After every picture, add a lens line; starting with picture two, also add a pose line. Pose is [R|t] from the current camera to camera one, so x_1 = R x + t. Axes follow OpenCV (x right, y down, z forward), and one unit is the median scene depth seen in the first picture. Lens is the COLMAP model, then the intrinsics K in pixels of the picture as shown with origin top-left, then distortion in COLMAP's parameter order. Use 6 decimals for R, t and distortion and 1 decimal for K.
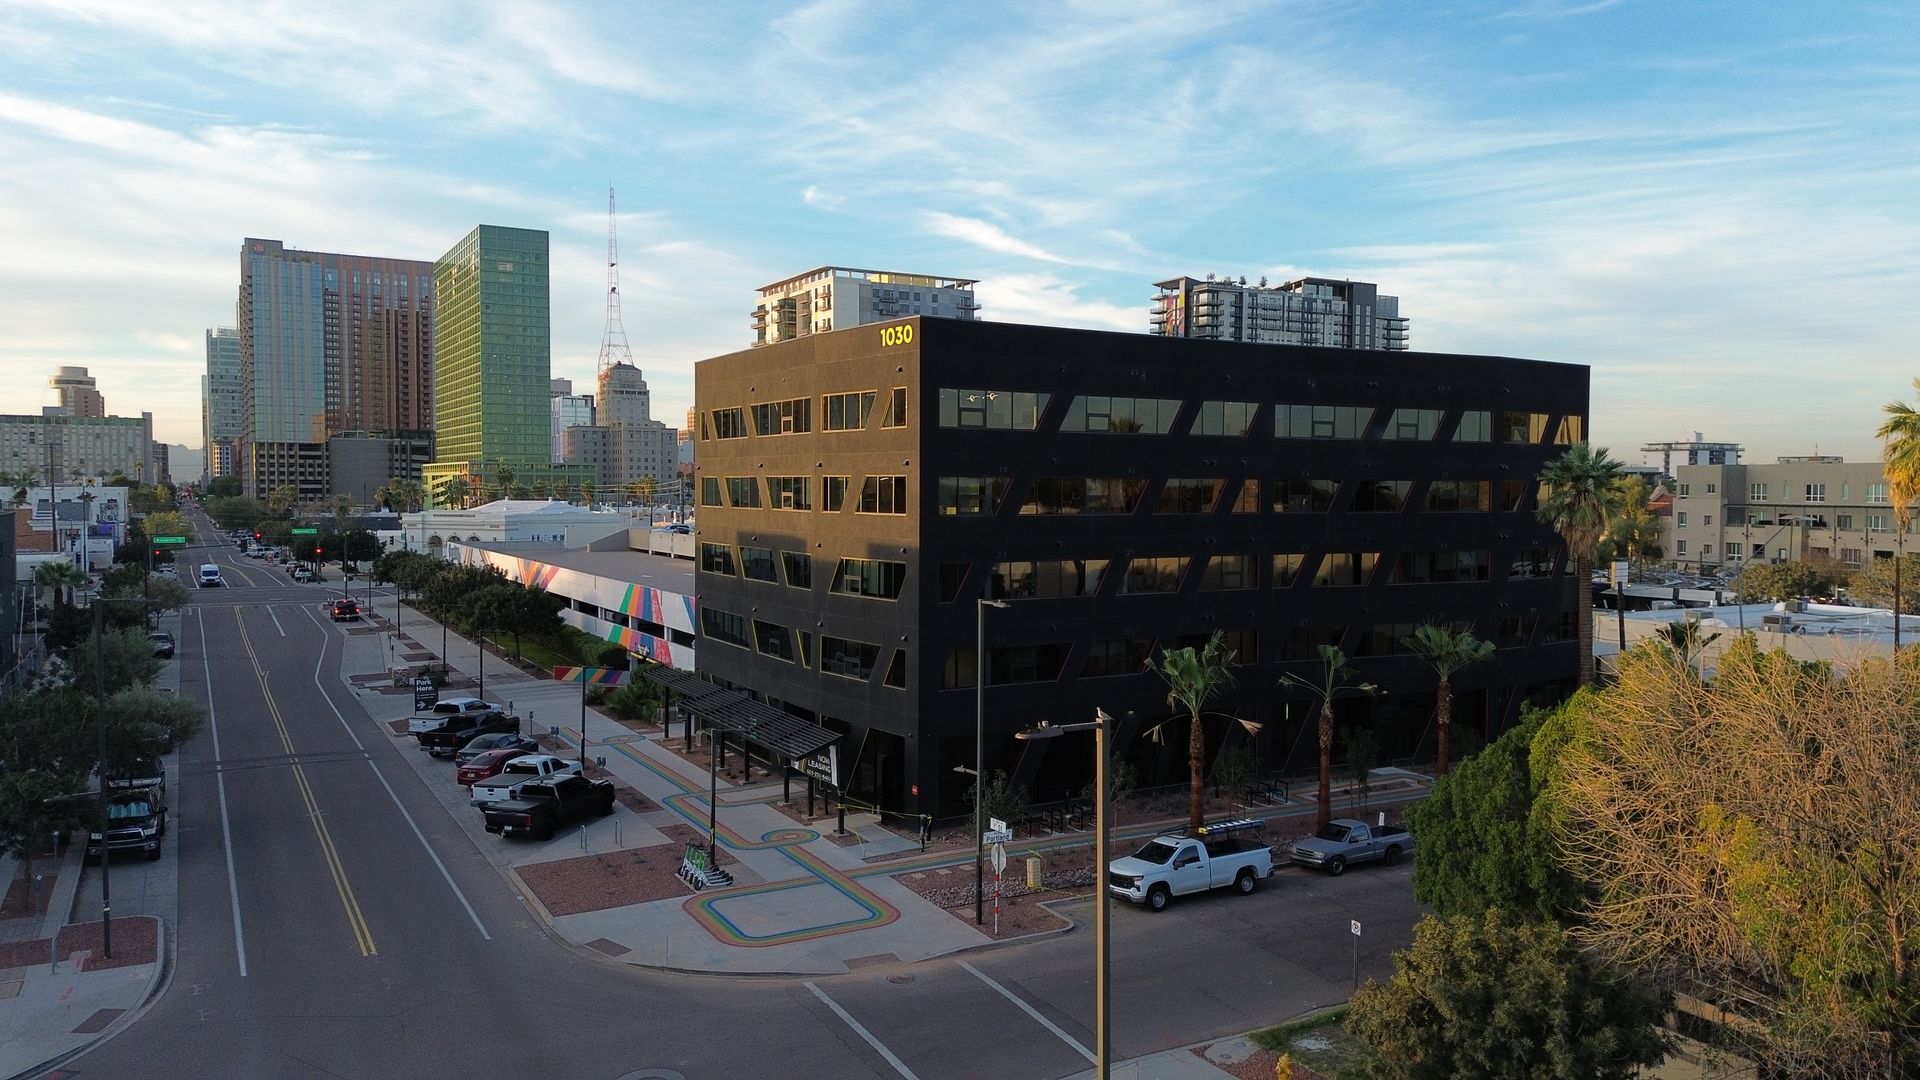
lens RADIAL K [[1357.5, 0, 951.7], [0, 1357.5, 541.4], [0, 0, 1]] dist [0.071424, -0.044359]
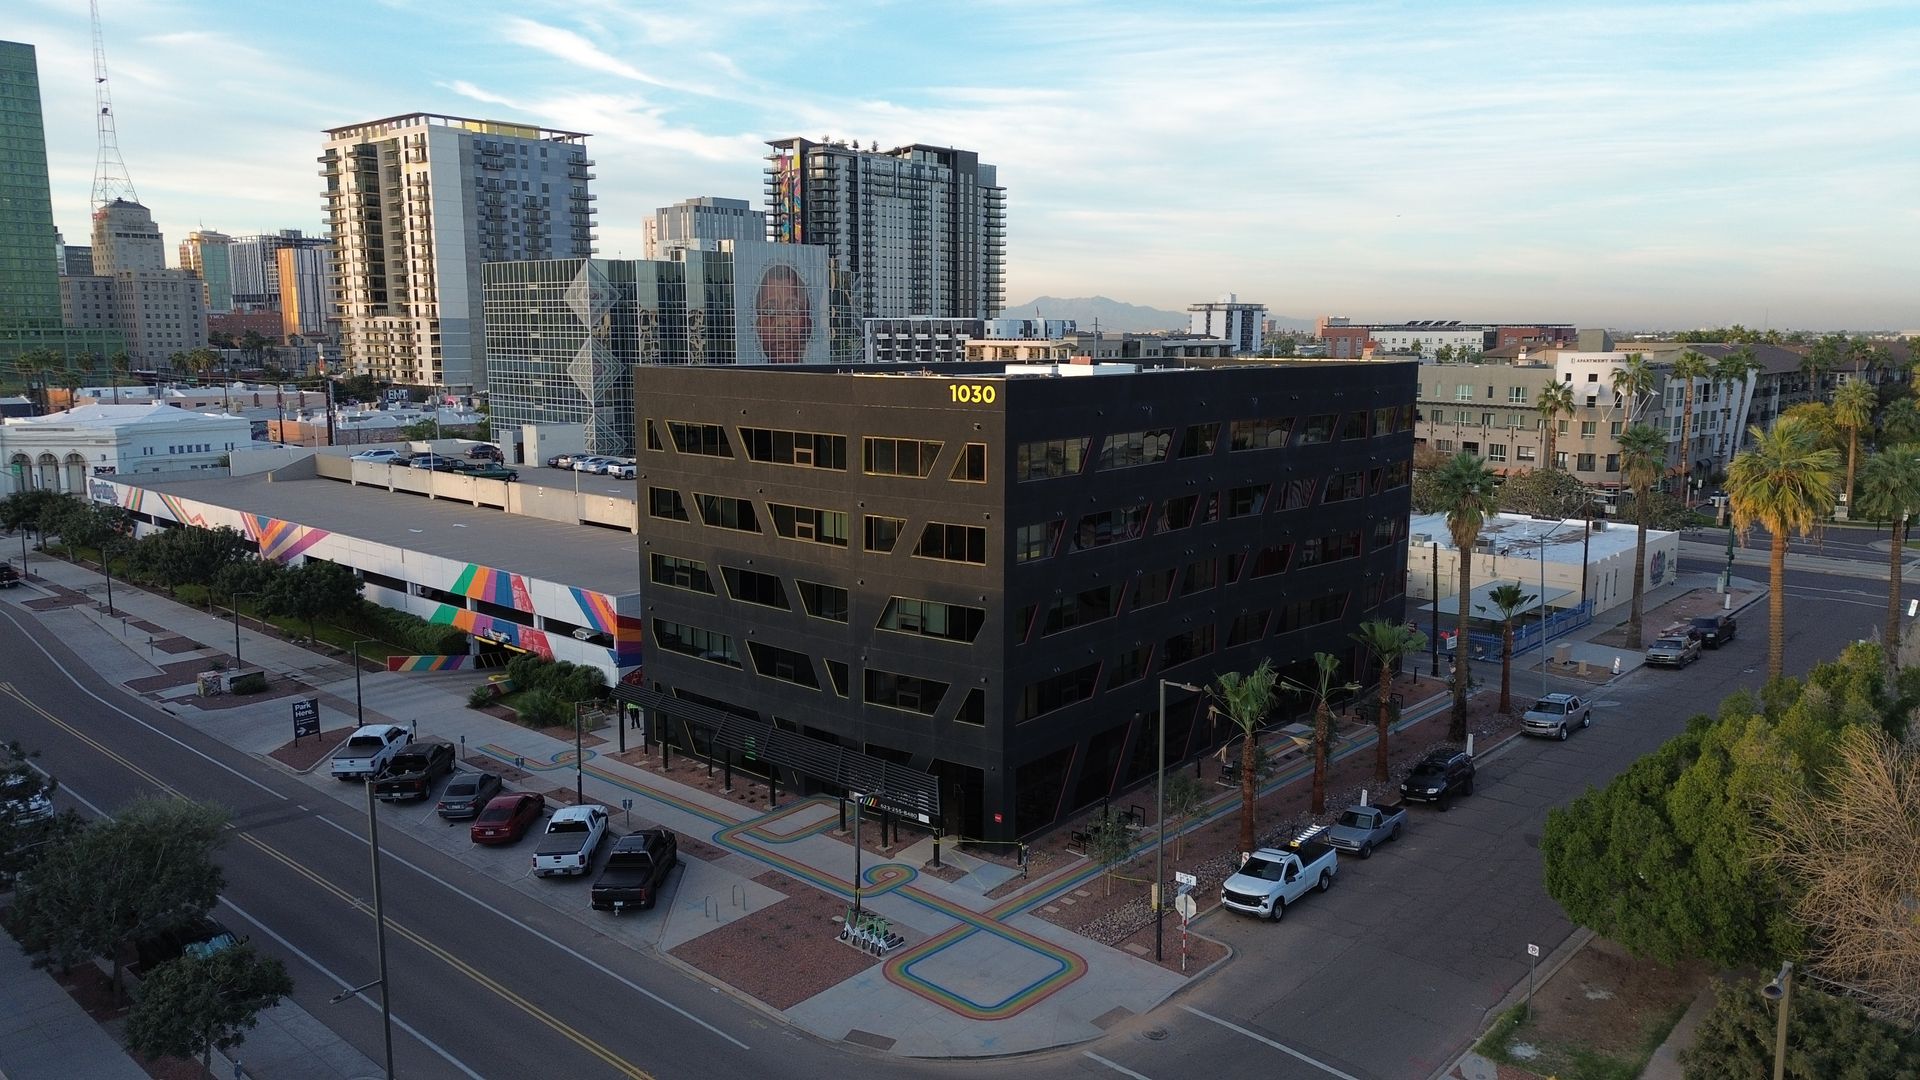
lens RADIAL K [[1357.5, 0, 956.7], [0, 1357.5, 547.6], [0, 0, 1]] dist [0.071424, -0.044359]
pose [[0.947771, -0.054012, 0.314345, -0.196819], [0.015735, 0.992275, 0.123054, -0.083338], [-0.318563, -0.111681, 0.941300, 0.009057]]
